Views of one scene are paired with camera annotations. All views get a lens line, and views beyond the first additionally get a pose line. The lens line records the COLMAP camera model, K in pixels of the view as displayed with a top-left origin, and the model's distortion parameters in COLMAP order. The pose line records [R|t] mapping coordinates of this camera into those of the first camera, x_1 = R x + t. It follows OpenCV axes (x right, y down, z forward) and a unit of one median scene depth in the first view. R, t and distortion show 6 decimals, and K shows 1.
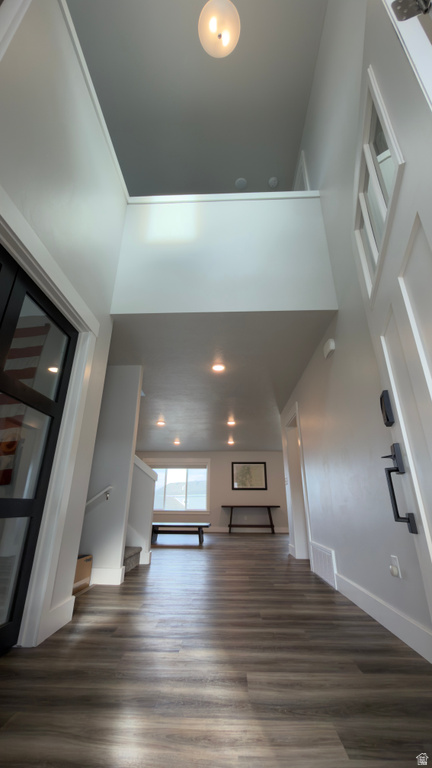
lens RADIAL K [[302.8, 0, 216.0], [0, 302.8, 384.0], [0, 0, 1]] dist [-0.001081, -0.000040]
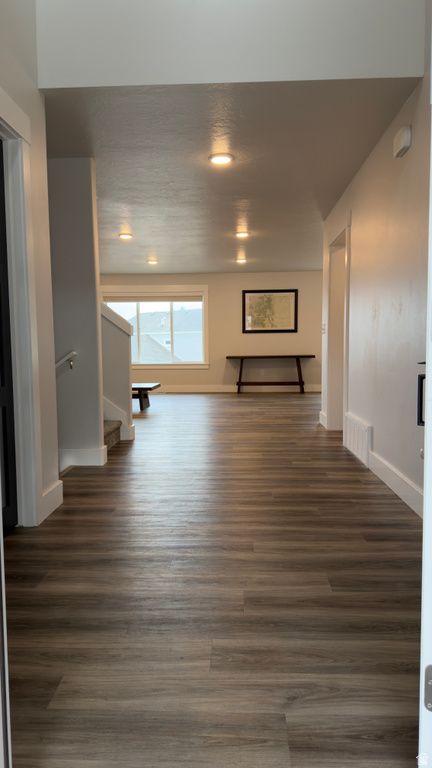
lens RADIAL K [[530.0, 0, 216.0], [0, 530.0, 384.0], [0, 0, 1]] dist [0.141738, -0.212724]
pose [[0.999917, -0.012709, -0.002195, -0.006807], [0.012375, 0.897546, 0.440747, -0.146300], [-0.003632, -0.440738, 0.897629, -0.175971]]
